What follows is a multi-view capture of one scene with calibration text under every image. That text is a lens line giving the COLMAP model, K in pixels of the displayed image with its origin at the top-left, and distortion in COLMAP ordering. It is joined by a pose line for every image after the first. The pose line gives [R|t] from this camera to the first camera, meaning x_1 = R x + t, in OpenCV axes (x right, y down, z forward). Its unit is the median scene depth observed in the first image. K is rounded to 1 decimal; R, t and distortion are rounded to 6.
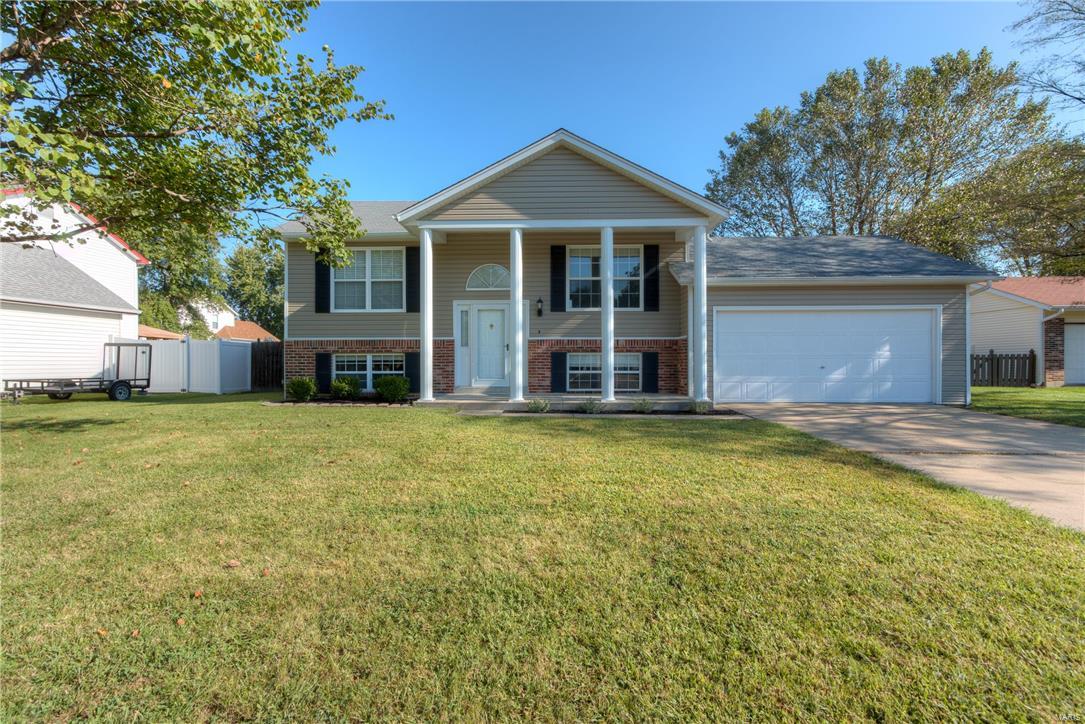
lens RADIAL K [[493.5, 0, 539.7], [0, 493.5, 364.7], [0, 0, 1]] dist [0.001741, 0.000505]
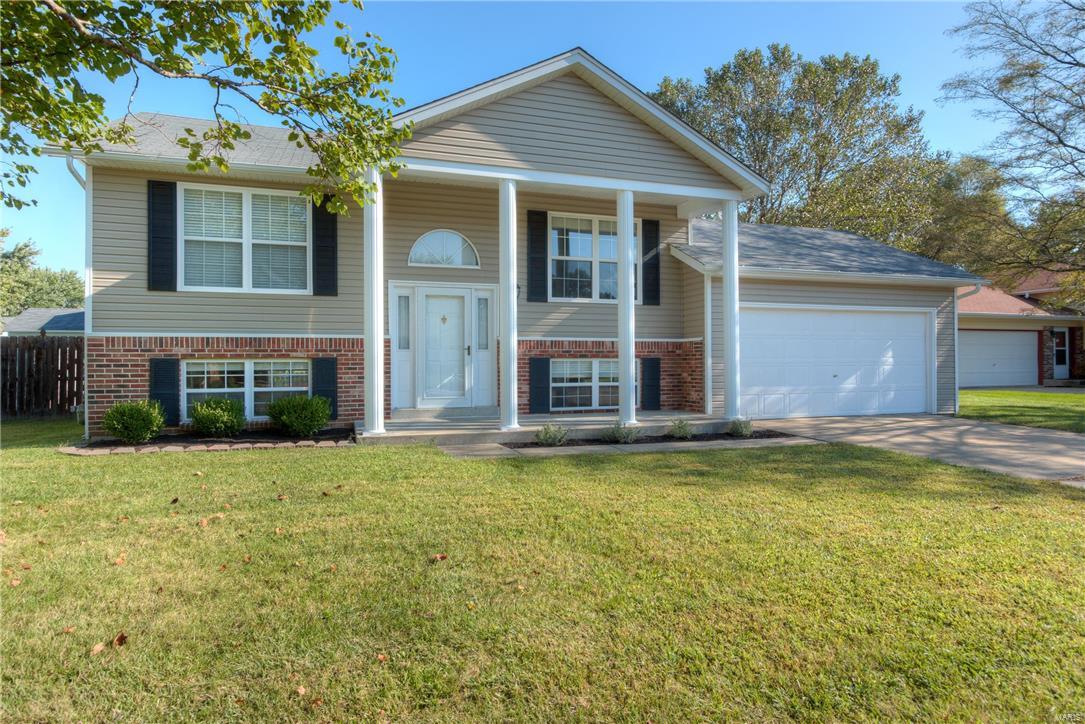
lens RADIAL K [[591.7, 0, 536.8], [0, 591.7, 363.5], [0, 0, 1]] dist [-0.005744, -0.000498]
pose [[0.942063, -0.002454, 0.335427, -0.257412], [0.003512, 0.999991, -0.002548, -0.014467], [-0.335418, 0.003578, 0.942063, 0.181193]]
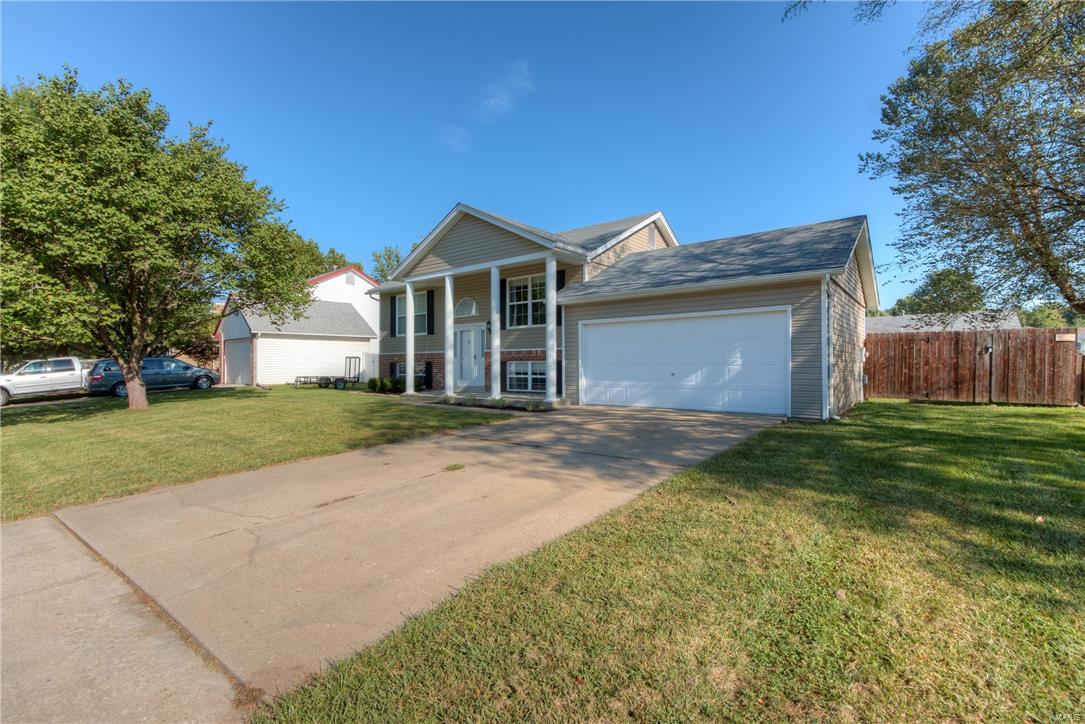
lens RADIAL K [[493.5, 0, 539.7], [0, 493.5, 364.7], [0, 0, 1]] dist [0.001741, 0.000505]
pose [[0.796259, -0.002044, -0.604952, 0.915684], [-0.002539, 0.999974, -0.006721, -0.006325], [0.604950, 0.006888, 0.796234, 0.017622]]
